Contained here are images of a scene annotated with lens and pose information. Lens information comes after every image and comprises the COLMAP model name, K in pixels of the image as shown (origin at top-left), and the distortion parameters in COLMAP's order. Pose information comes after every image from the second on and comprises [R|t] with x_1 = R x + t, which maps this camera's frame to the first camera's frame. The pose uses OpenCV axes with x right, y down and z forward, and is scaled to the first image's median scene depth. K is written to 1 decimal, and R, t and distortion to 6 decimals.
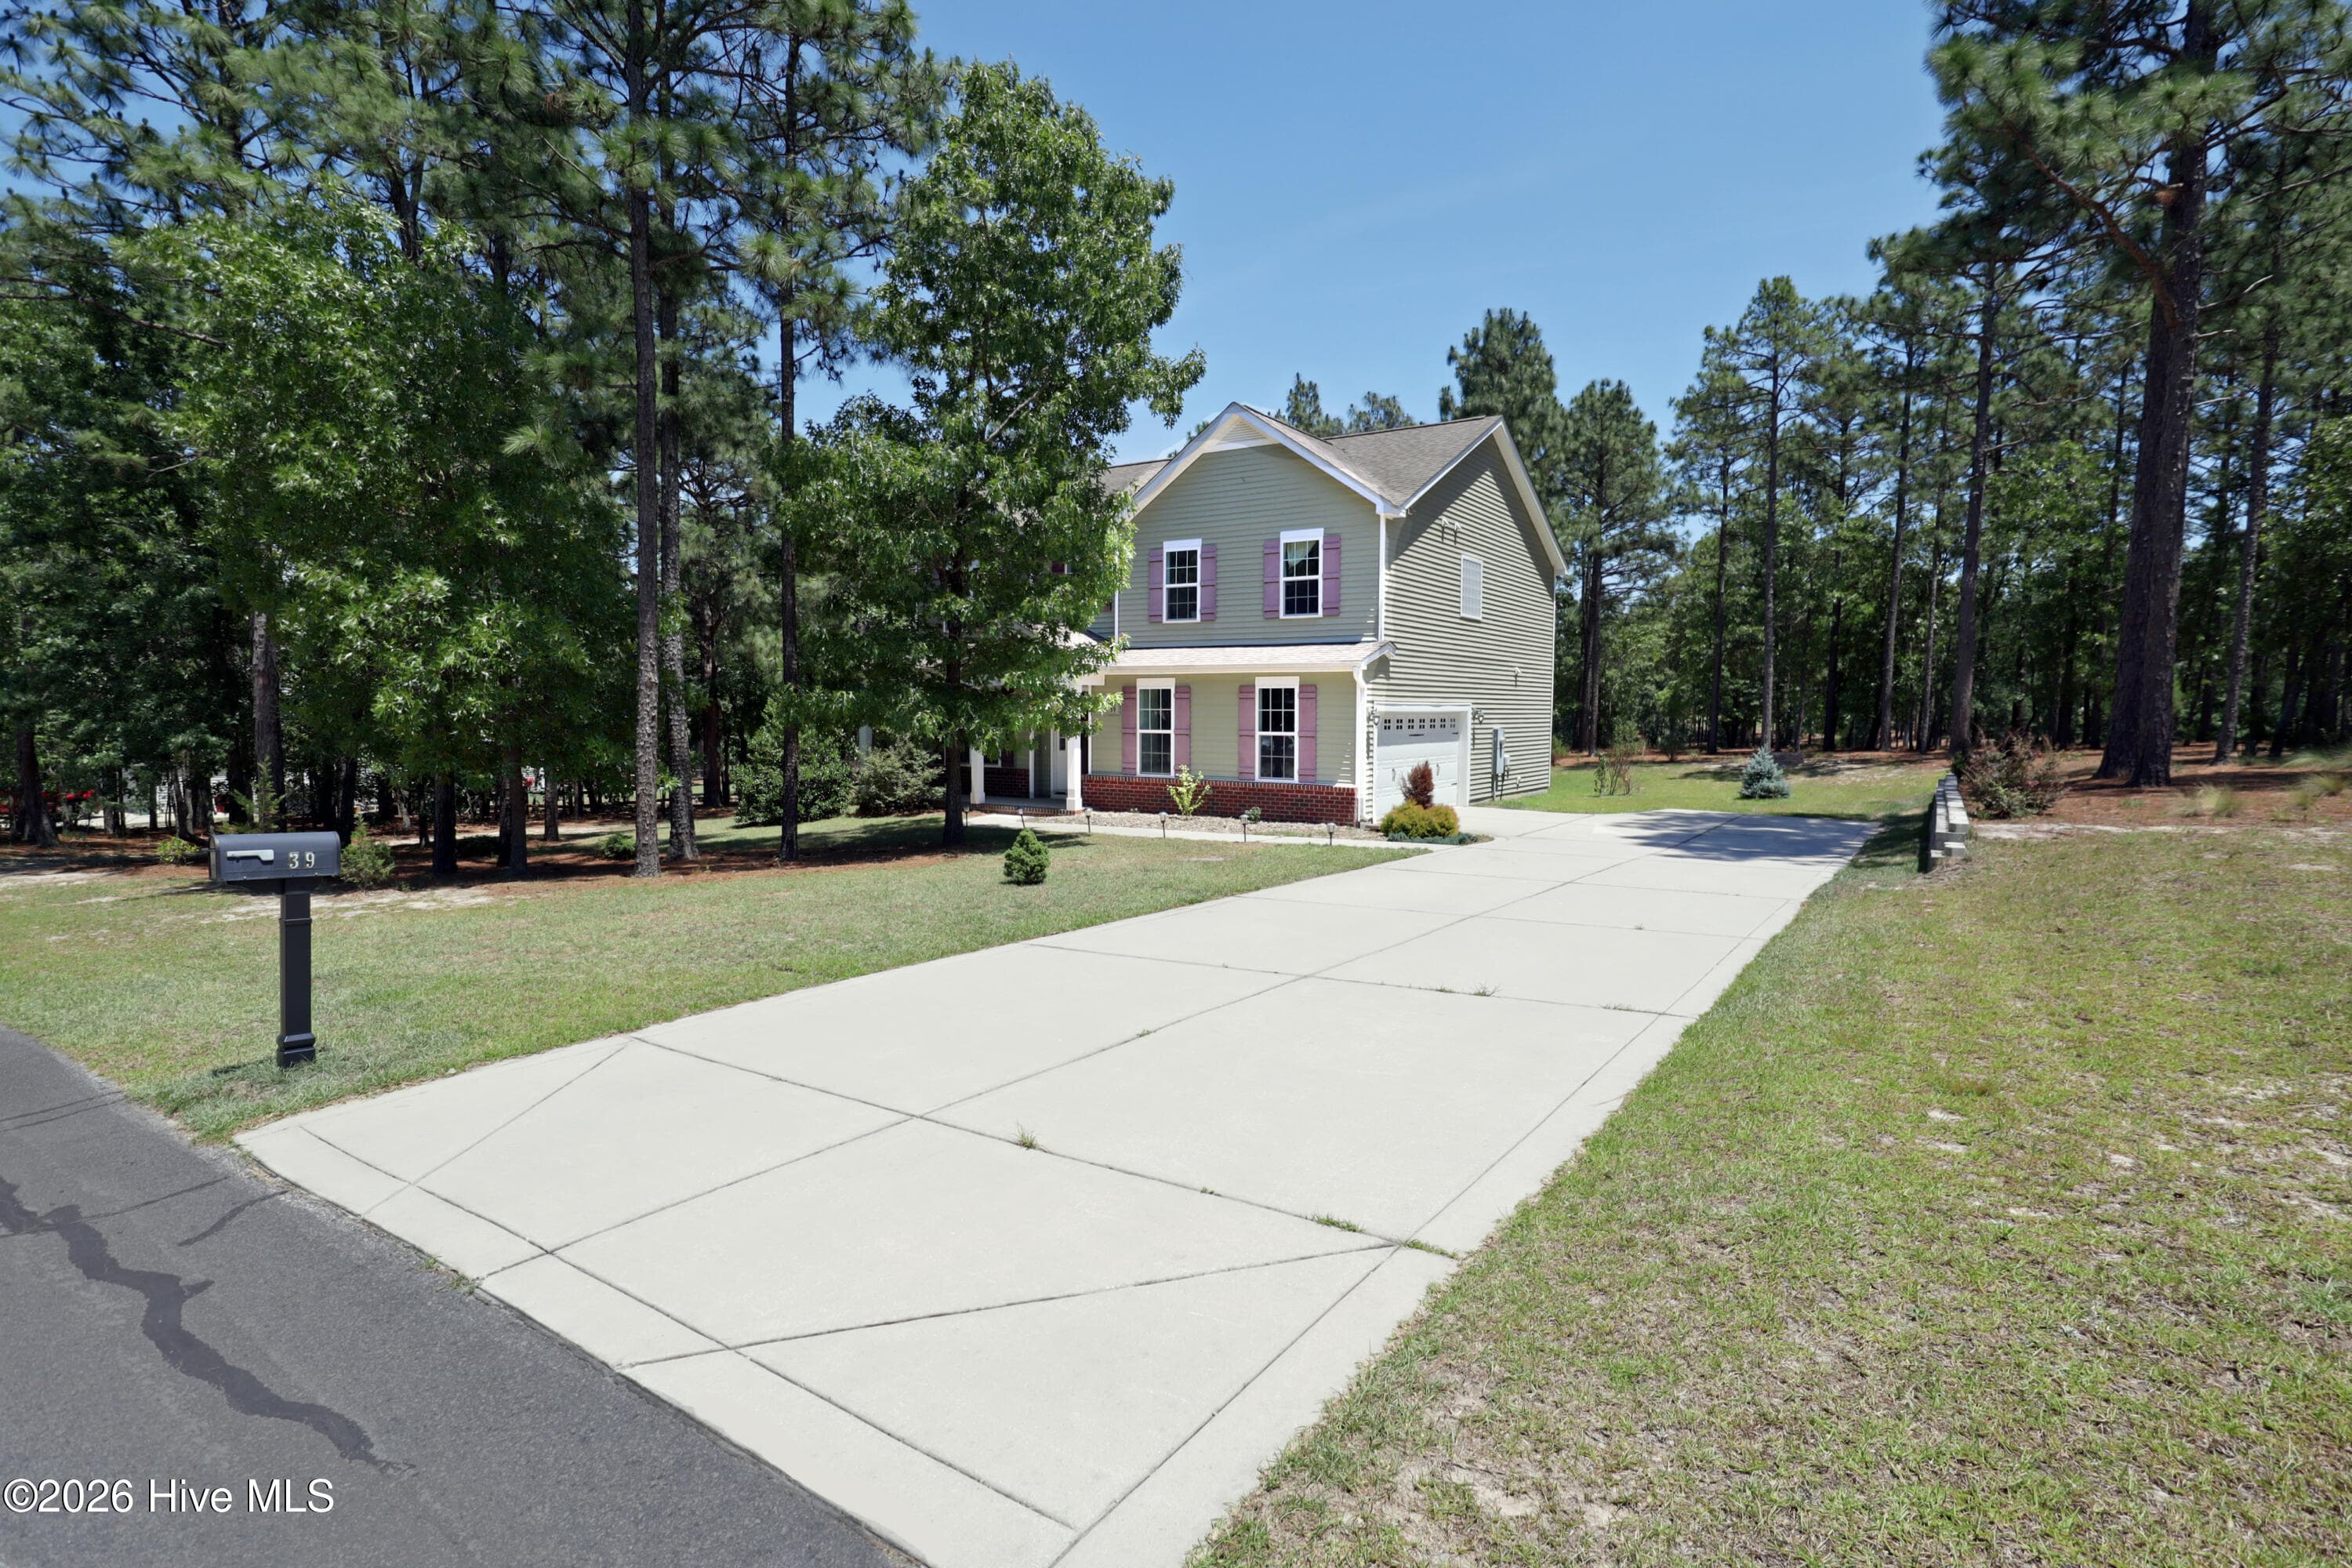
lens RADIAL K [[1192.1, 0, 1176.0], [0, 1192.1, 784.0], [0, 0, 1]] dist [0.197108, 0.000318]
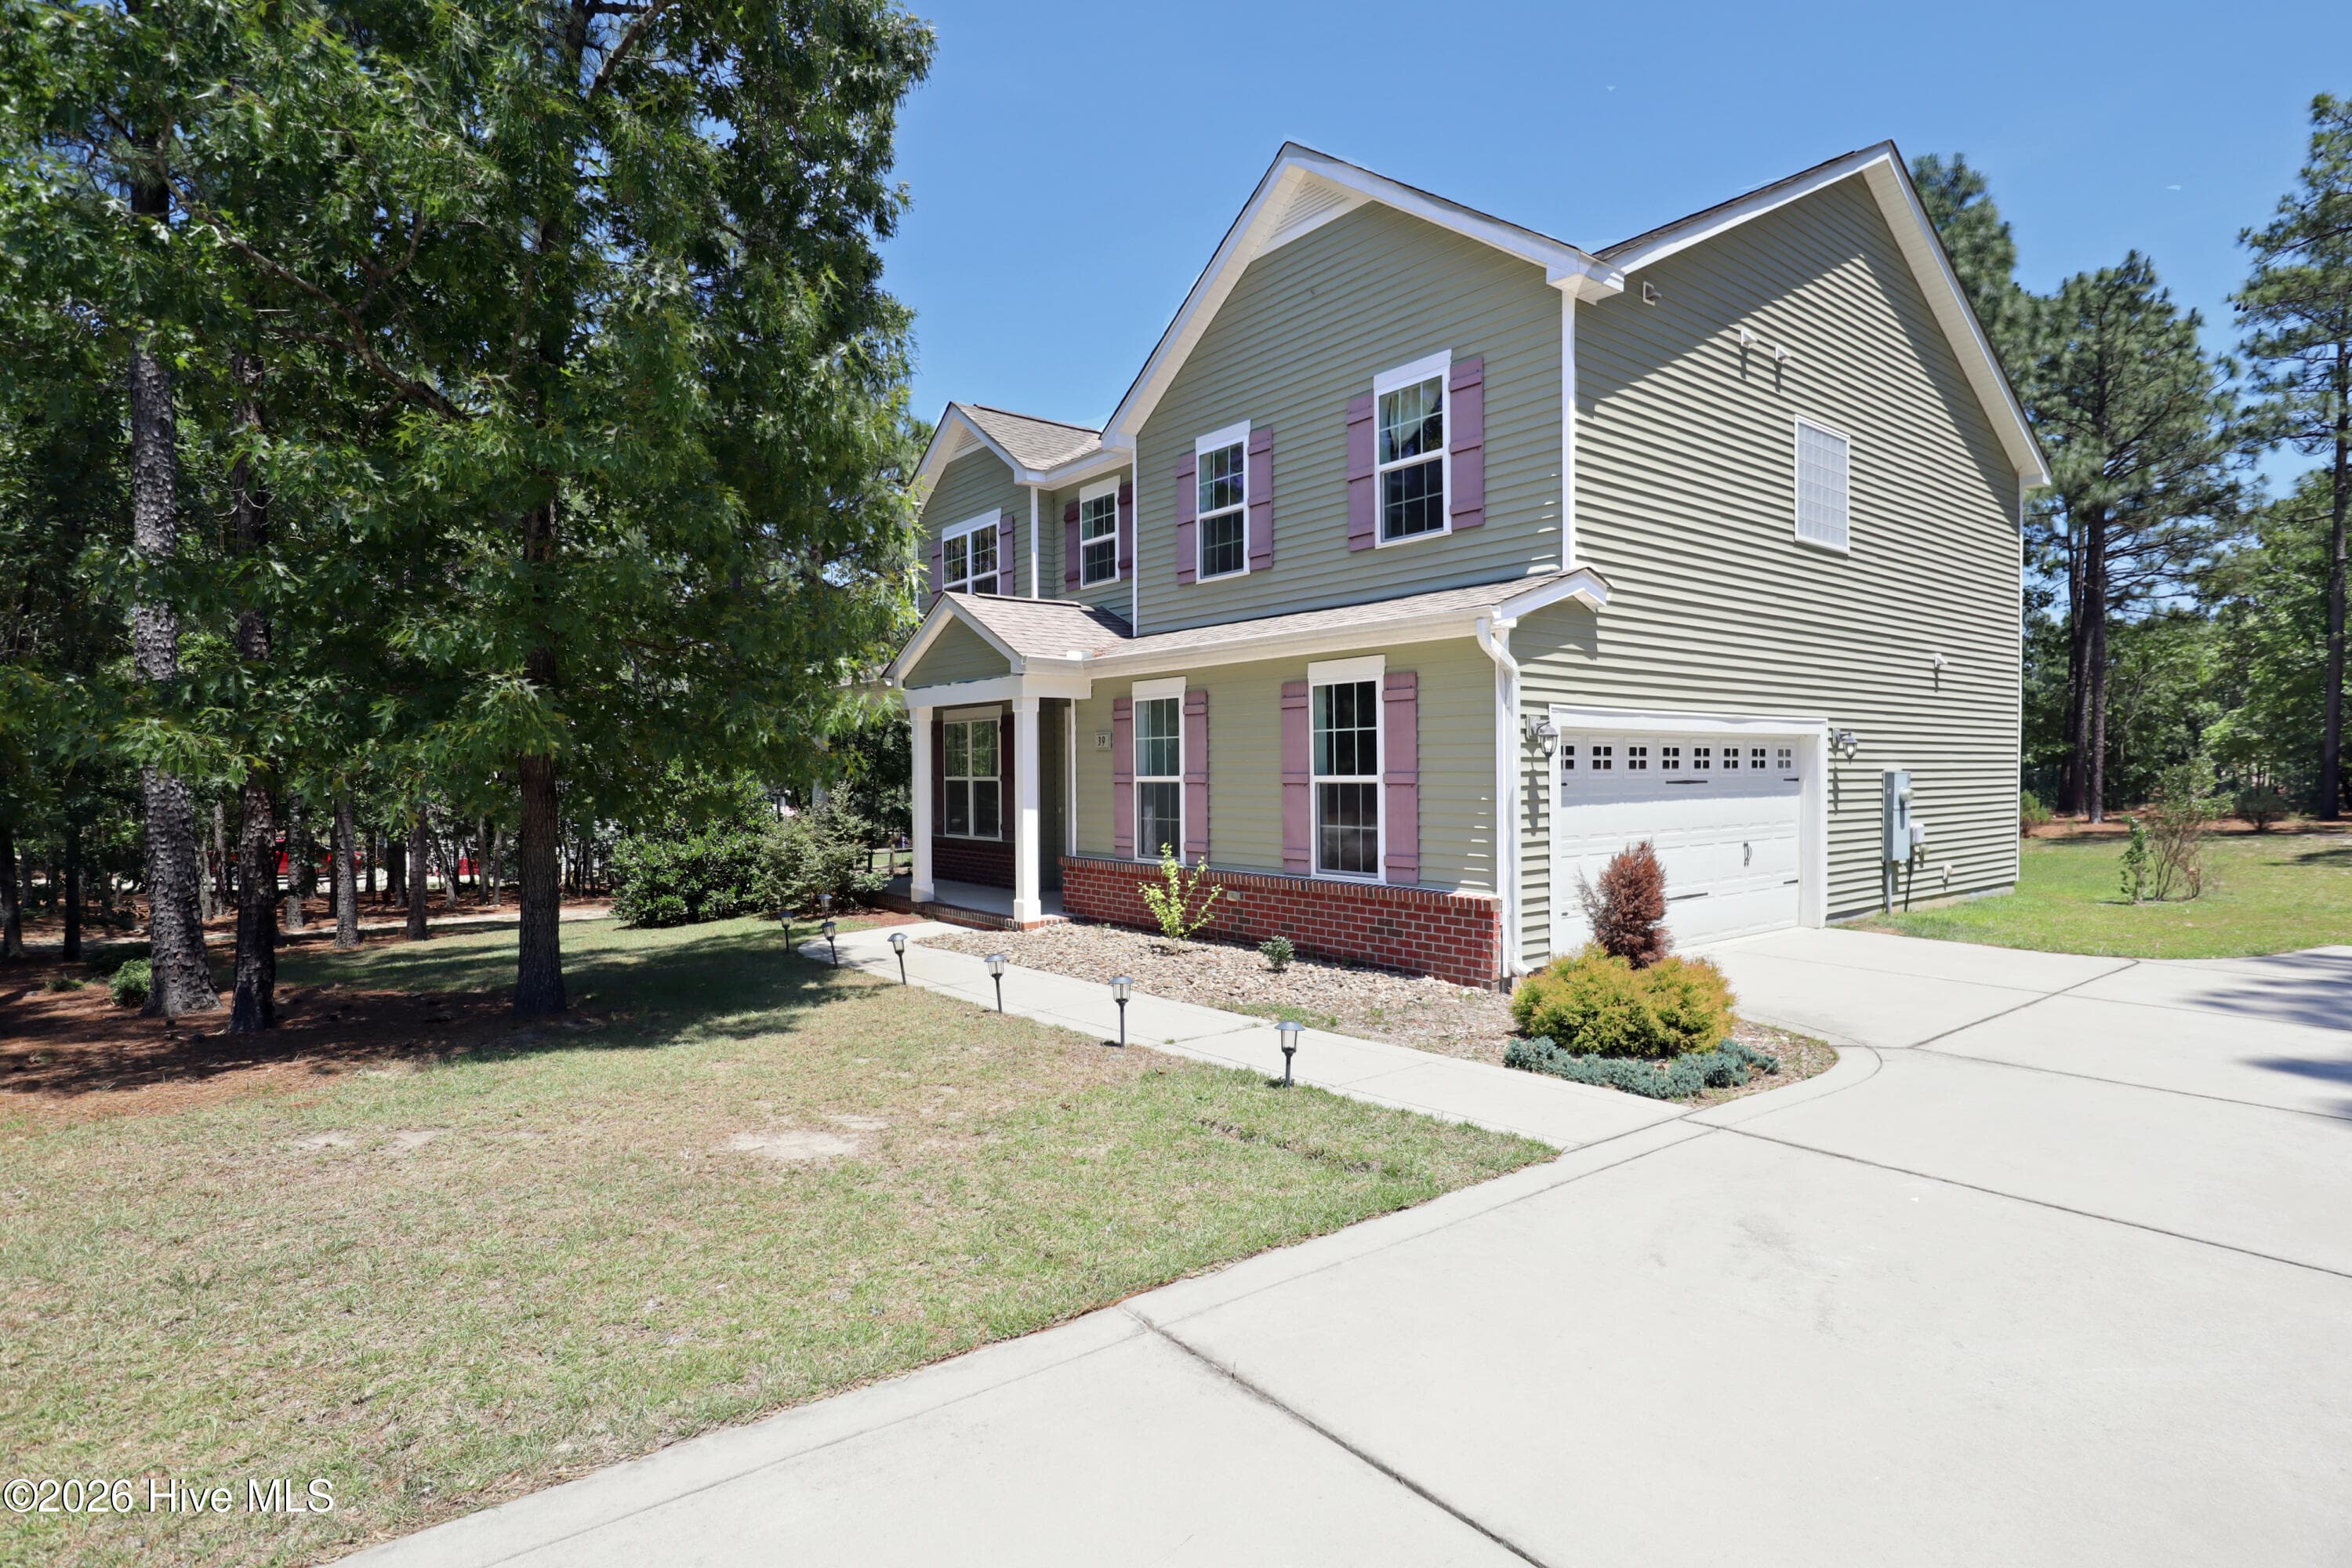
lens RADIAL K [[1181.1, 0, 1175.6], [0, 1181.1, 800.5], [0, 0, 1]] dist [0.050870, 0.000790]
pose [[0.951974, -0.001595, -0.306175, 0.156987], [-0.009291, 0.999376, -0.034091, -0.015721], [0.306038, 0.035299, 0.951365, 0.504564]]
